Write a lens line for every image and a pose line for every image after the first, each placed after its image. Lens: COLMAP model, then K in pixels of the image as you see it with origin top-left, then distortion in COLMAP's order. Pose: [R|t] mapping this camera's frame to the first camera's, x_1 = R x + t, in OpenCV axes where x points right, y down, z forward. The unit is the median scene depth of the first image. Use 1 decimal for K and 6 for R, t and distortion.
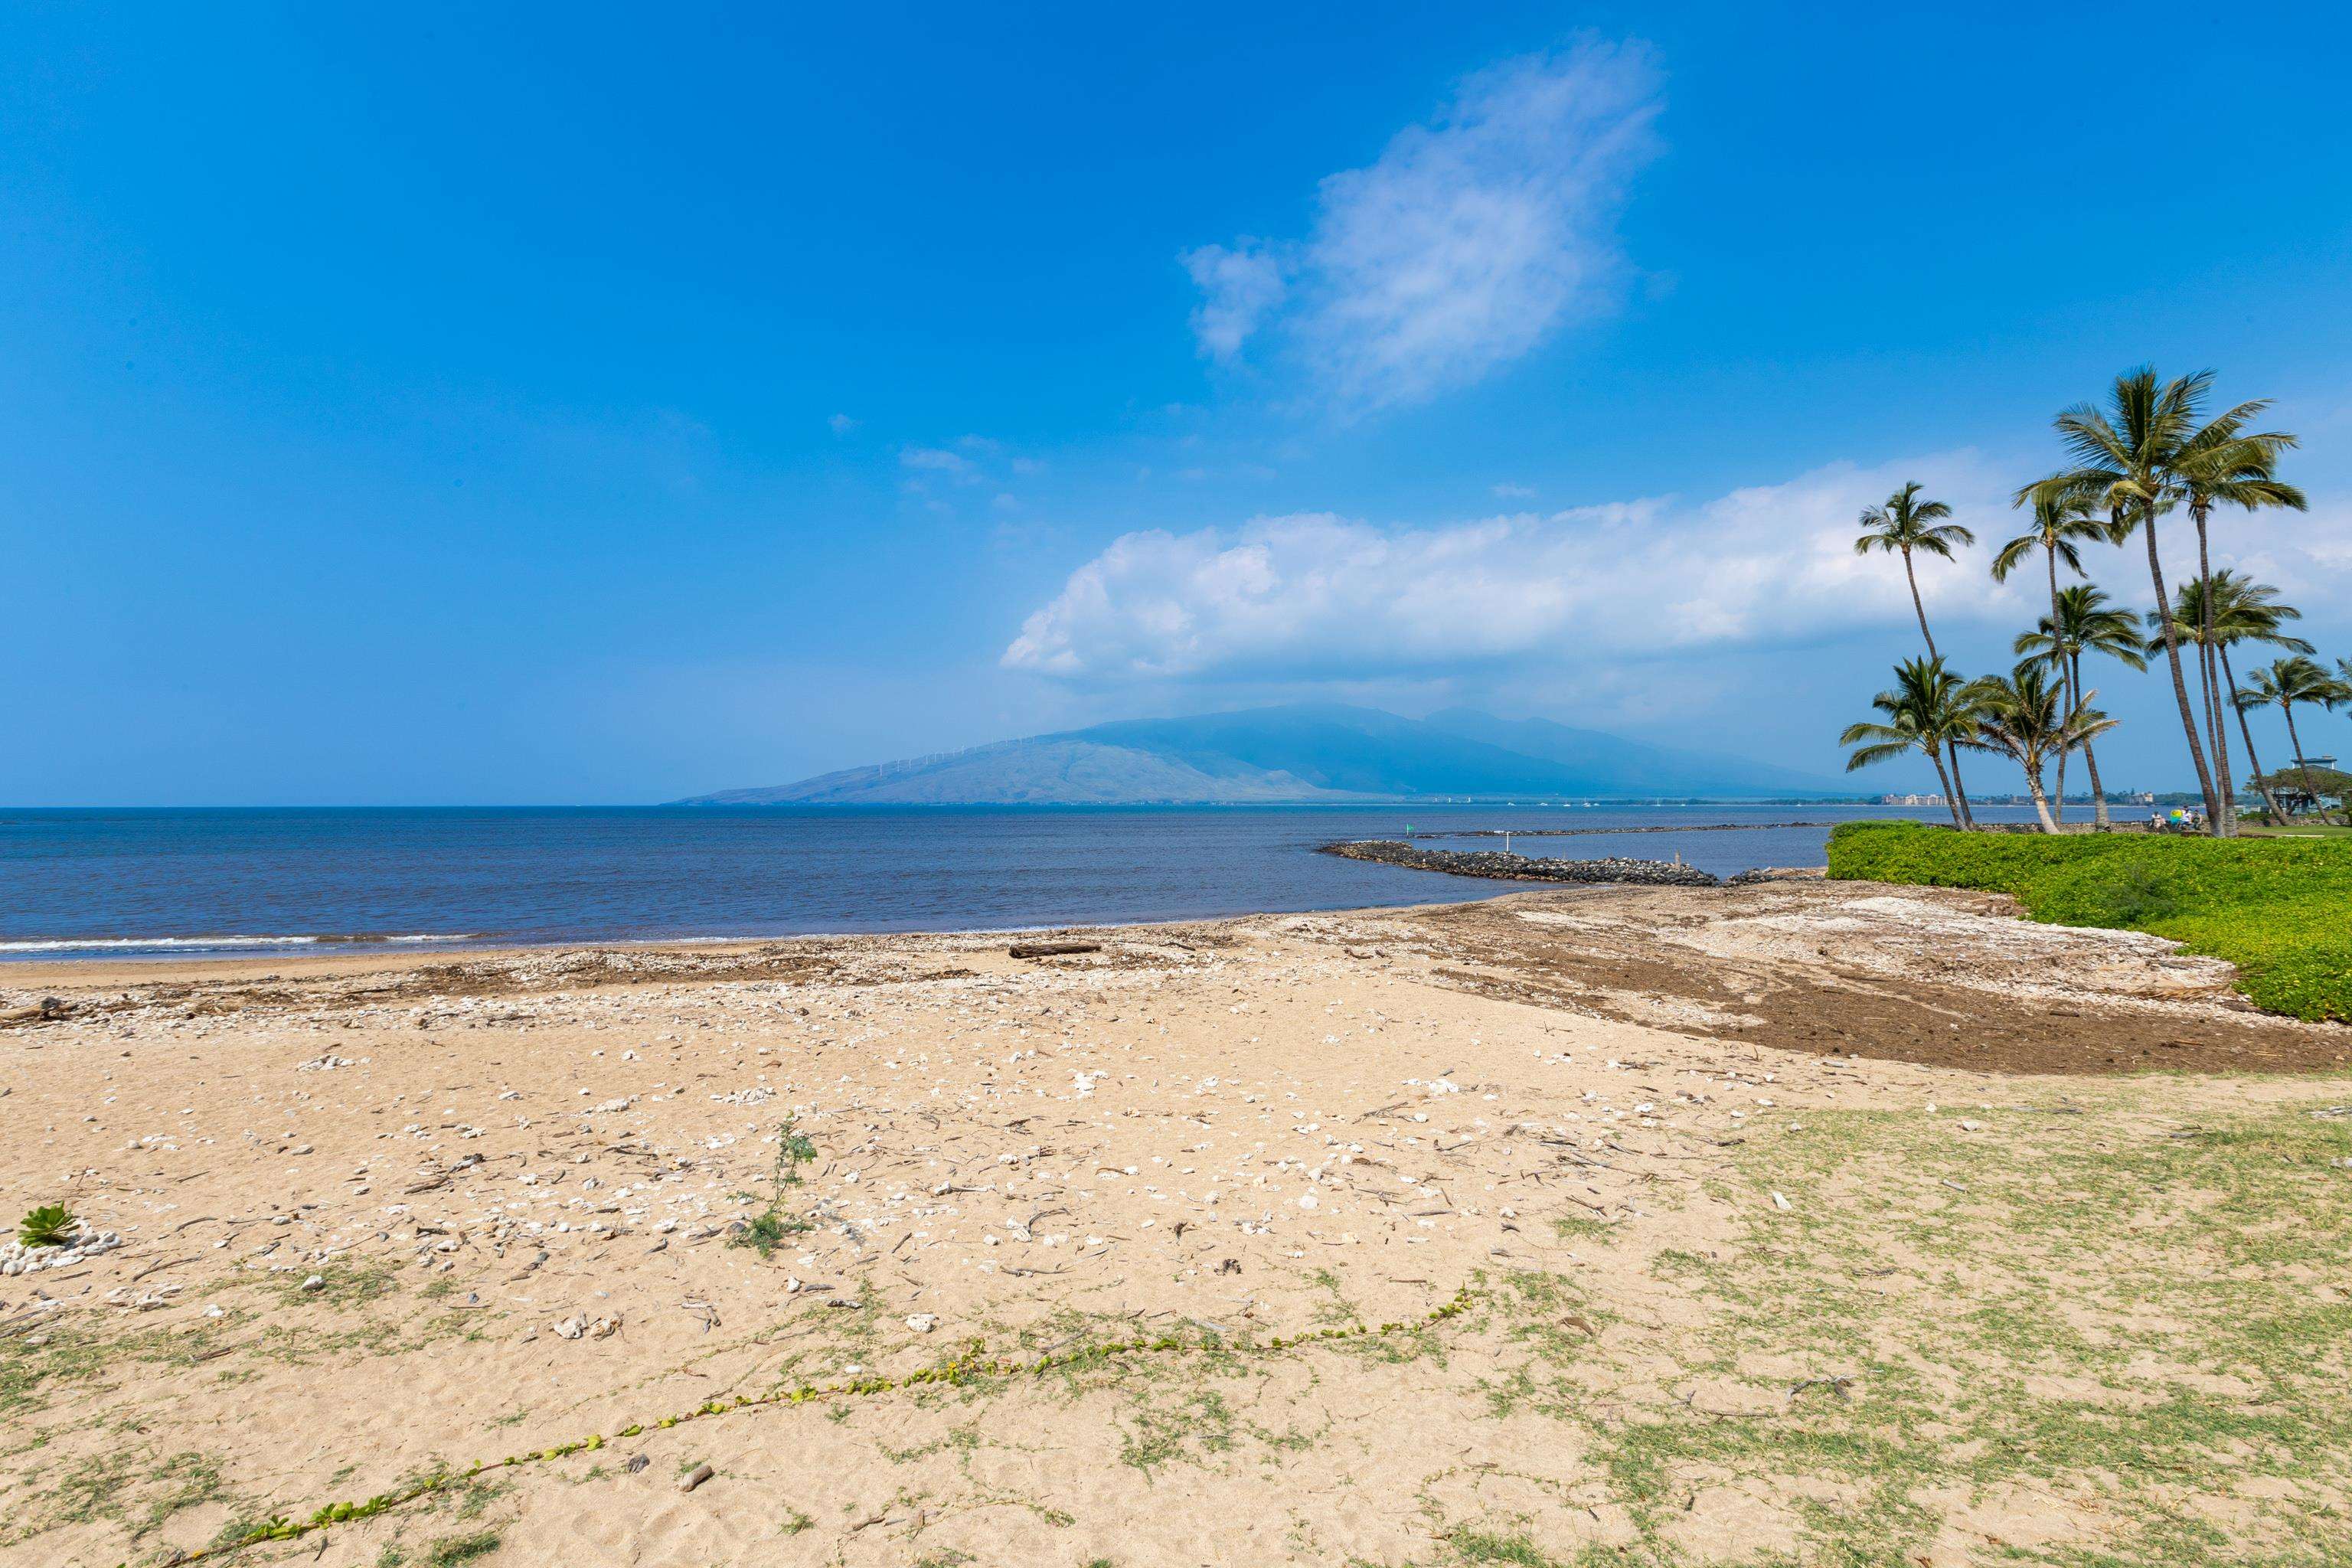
lens RADIAL K [[1056.2, 0, 1171.5], [0, 1056.2, 803.0], [0, 0, 1]] dist [0.004440, 0.001029]
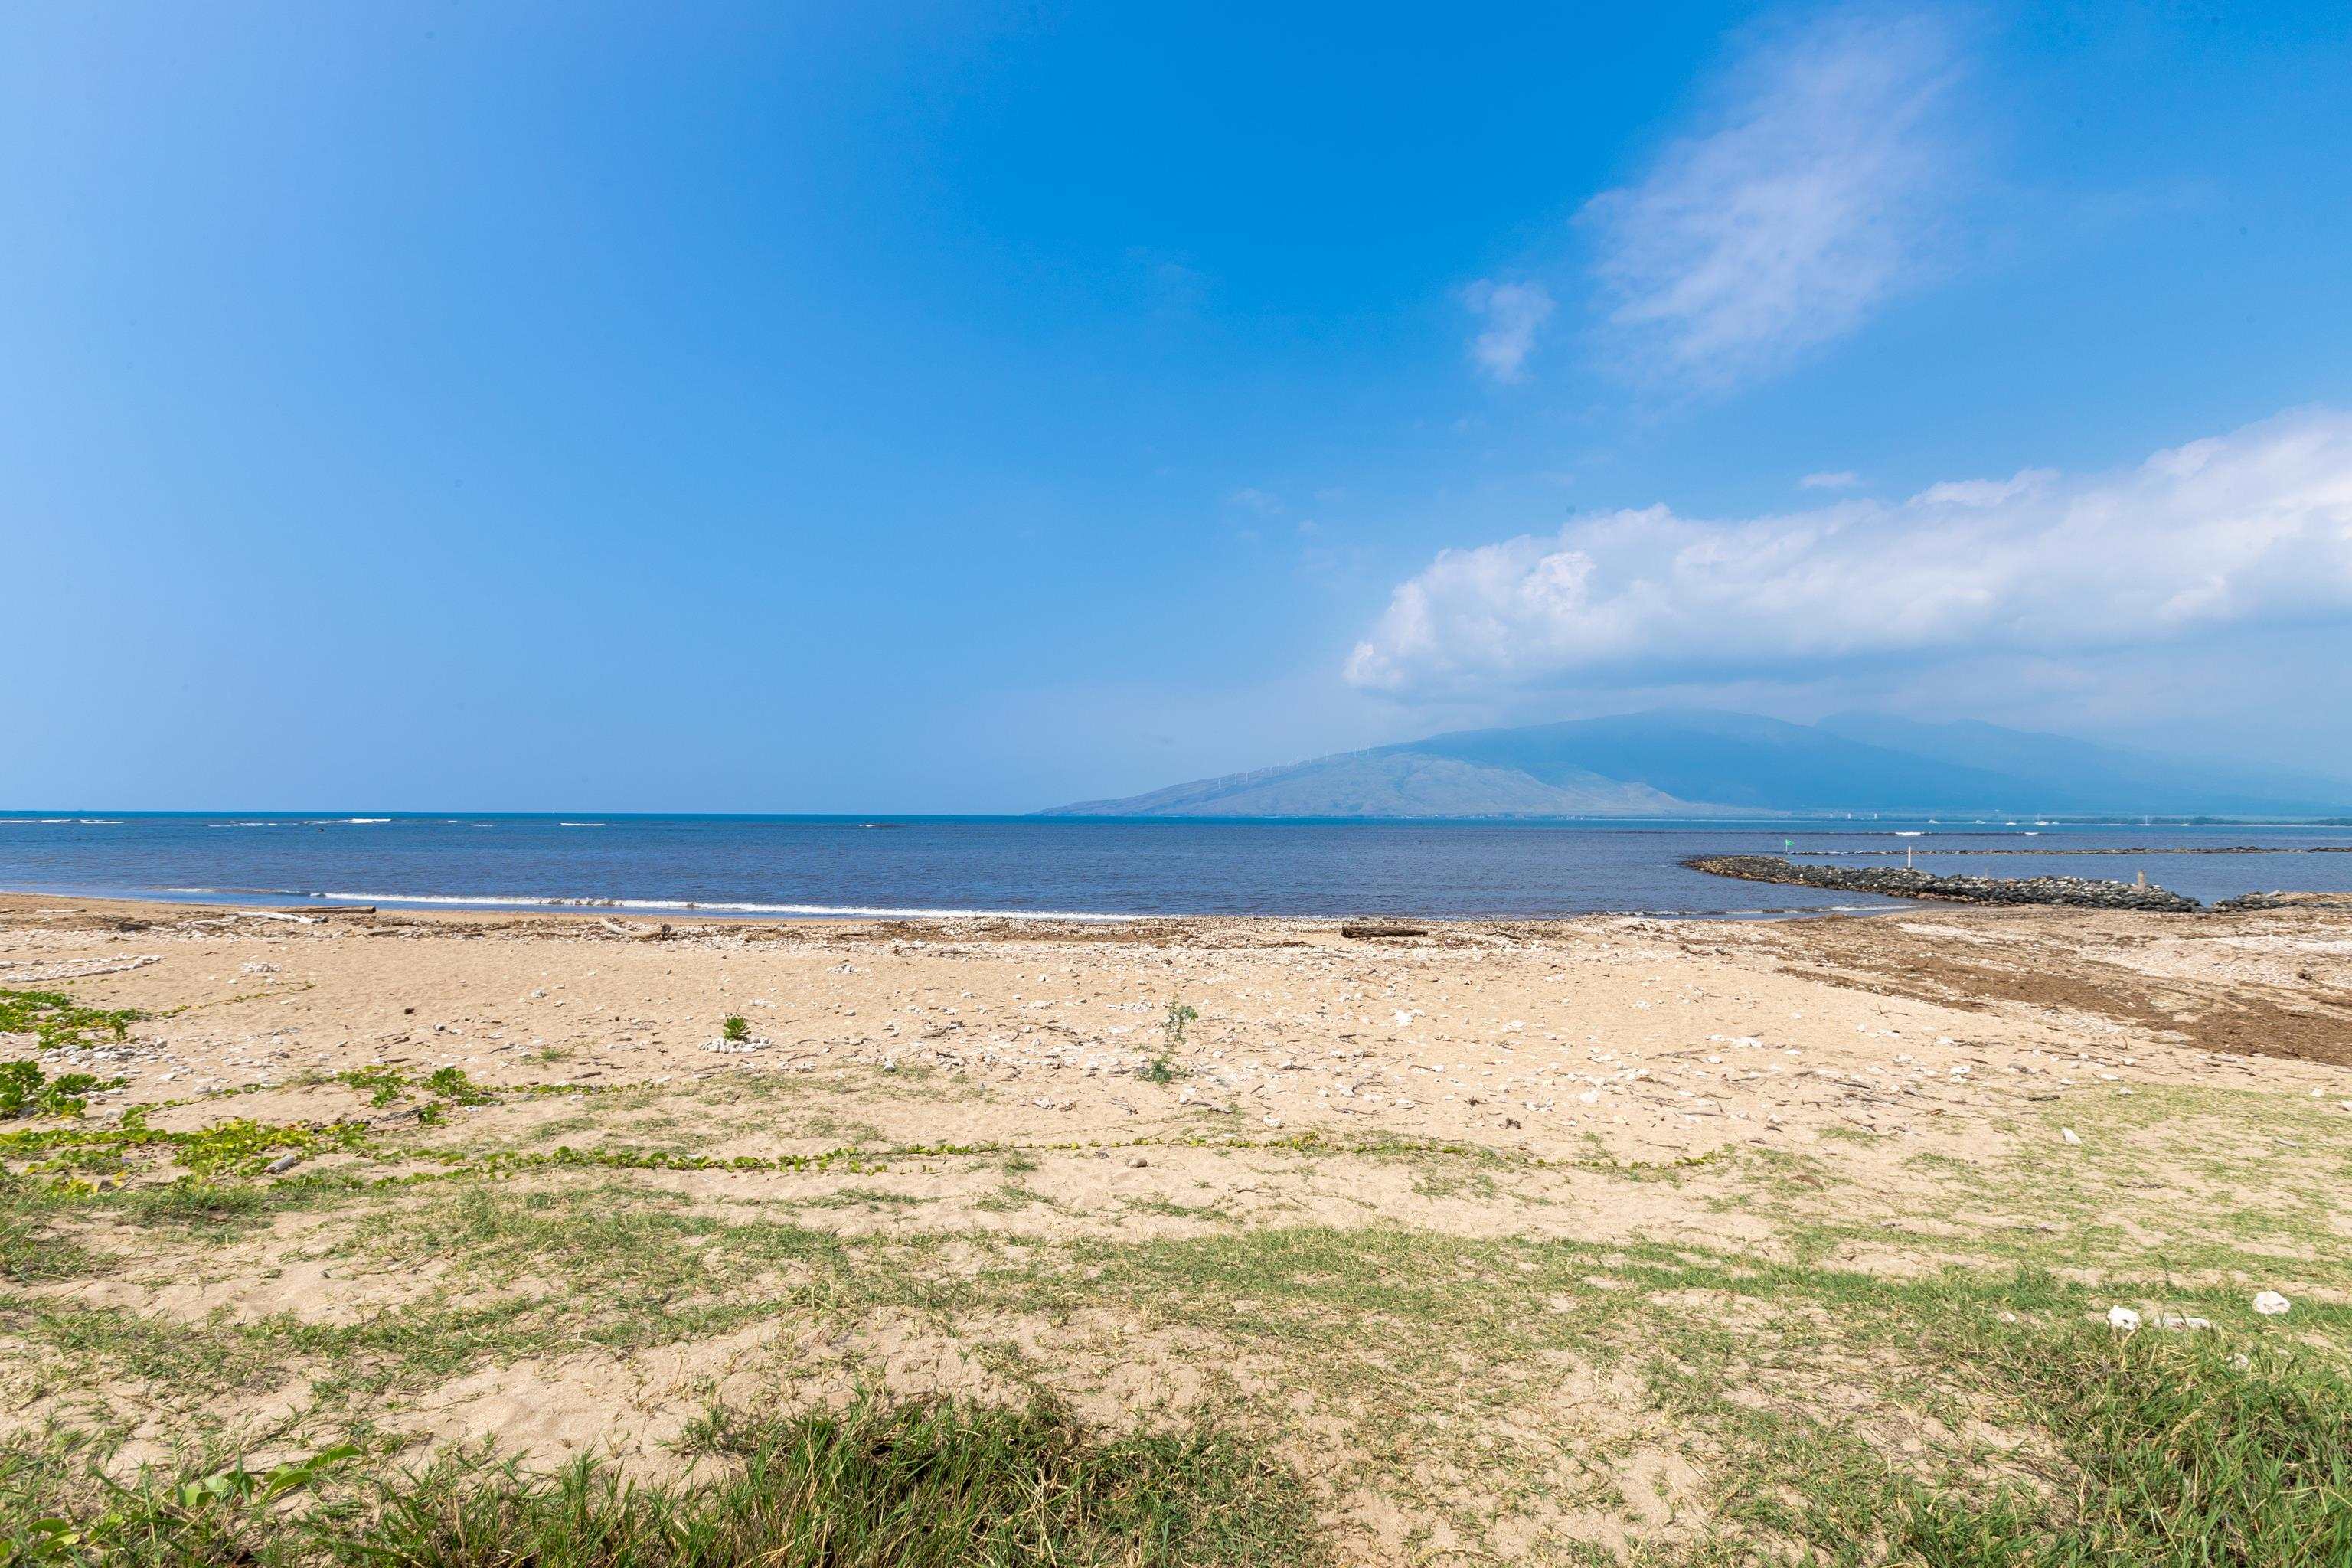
lens RADIAL K [[1056.2, 0, 1177.6], [0, 1056.2, 761.6], [0, 0, 1]] dist [0.004440, 0.001029]
pose [[0.952992, -0.008172, -0.302886, 0.035572], [-0.007465, 0.998700, -0.050433, 0.043552], [0.302904, 0.050324, 0.951692, -0.200355]]
